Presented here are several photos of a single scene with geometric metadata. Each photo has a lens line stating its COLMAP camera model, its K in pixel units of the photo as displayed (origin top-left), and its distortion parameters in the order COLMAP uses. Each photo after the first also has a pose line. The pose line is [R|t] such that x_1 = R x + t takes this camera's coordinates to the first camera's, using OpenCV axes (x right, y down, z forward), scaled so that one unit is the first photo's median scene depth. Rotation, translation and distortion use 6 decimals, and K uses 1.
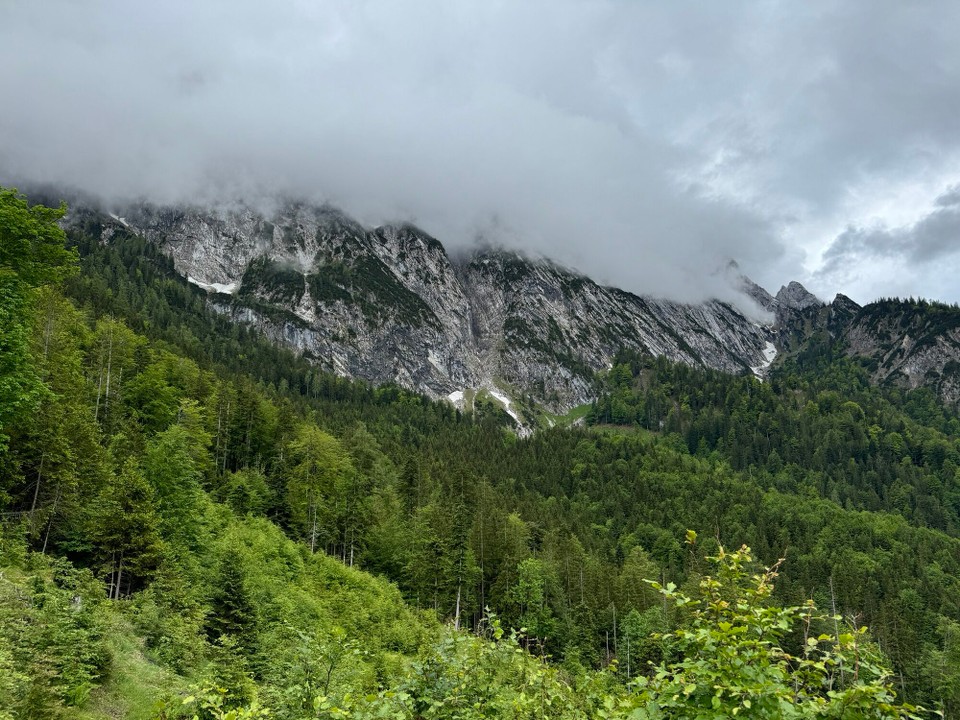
lens RADIAL K [[688.8, 0, 468.6], [0, 688.8, 344.4], [0, 0, 1]] dist [0.044740, -0.072981]
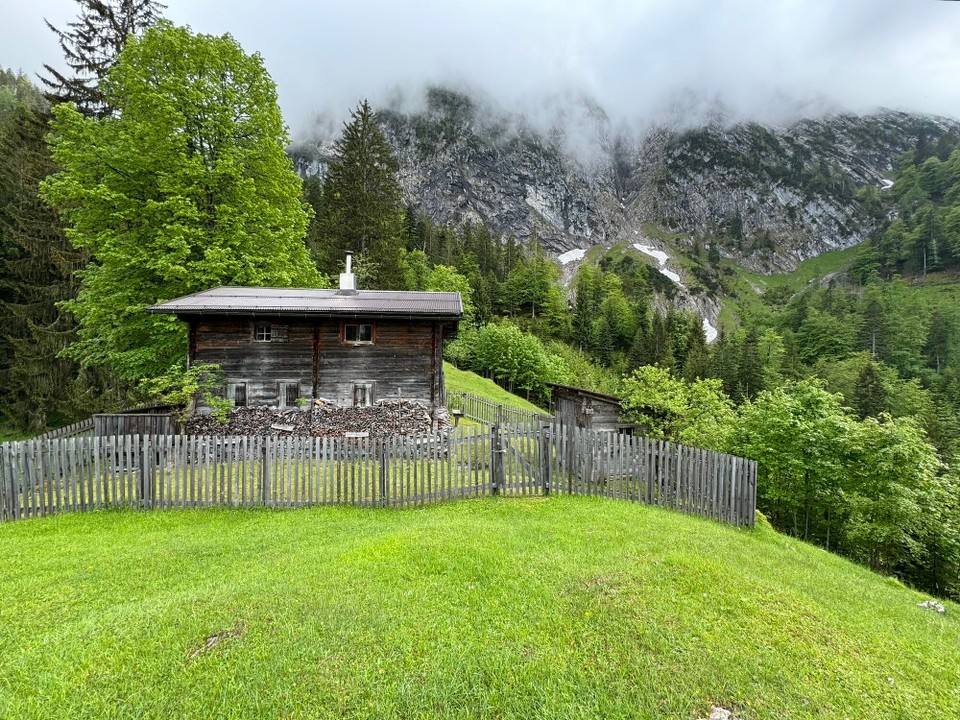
lens RADIAL K [[381.5, 0, 484.3], [0, 381.5, 357.8], [0, 0, 1]] dist [-0.000683, -0.000039]
pose [[0.898700, 0.008422, -0.438483, 0.197392], [0.078317, 0.980663, 0.179352, 0.309056], [0.431514, -0.195524, 0.880662, 2.053084]]
